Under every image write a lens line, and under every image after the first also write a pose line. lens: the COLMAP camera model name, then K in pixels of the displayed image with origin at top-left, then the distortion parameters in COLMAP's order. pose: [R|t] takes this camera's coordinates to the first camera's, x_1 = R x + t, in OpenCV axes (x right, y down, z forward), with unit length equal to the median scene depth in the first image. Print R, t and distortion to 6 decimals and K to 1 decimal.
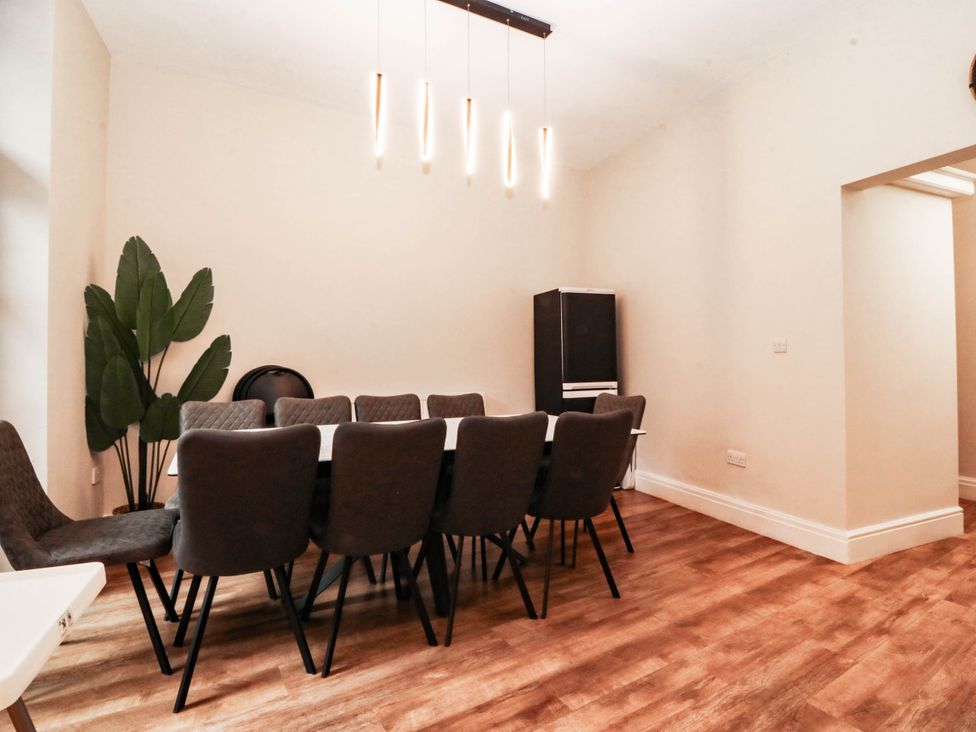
lens RADIAL K [[532.7, 0, 486.7], [0, 532.7, 354.2], [0, 0, 1]] dist [-0.000271, -0.012334]
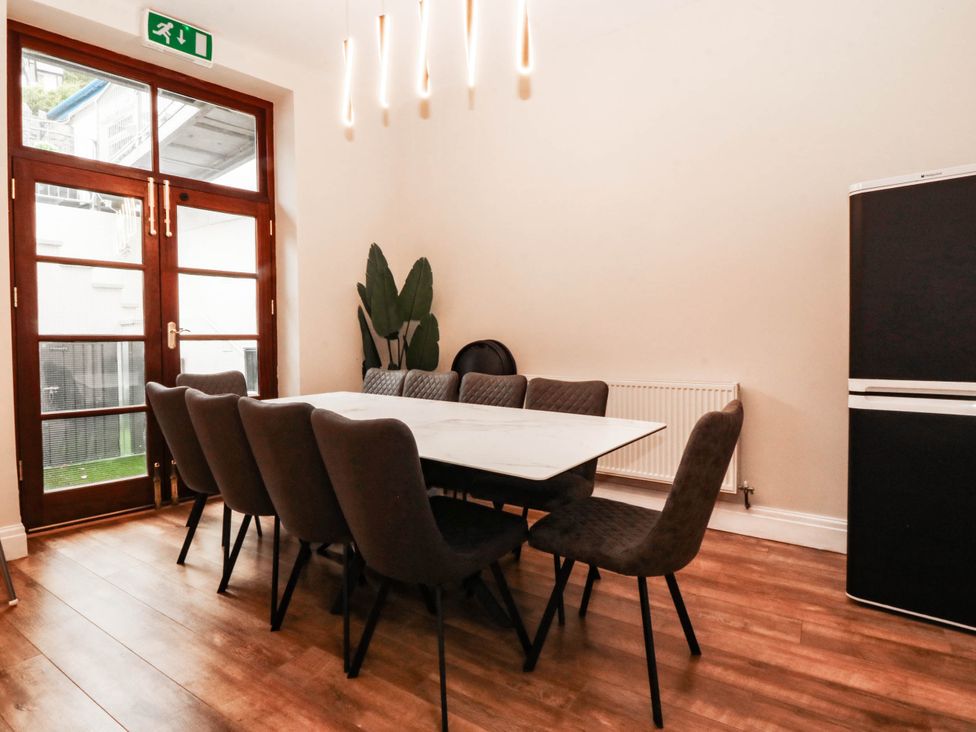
lens RADIAL K [[532.7, 0, 486.7], [0, 532.7, 354.2], [0, 0, 1]] dist [-0.000271, -0.012334]
pose [[0.395411, 0.026886, -0.918111, 0.849314], [0.016284, 0.999209, 0.036274, 0.014427], [0.918360, -0.029294, 0.394660, 0.880002]]
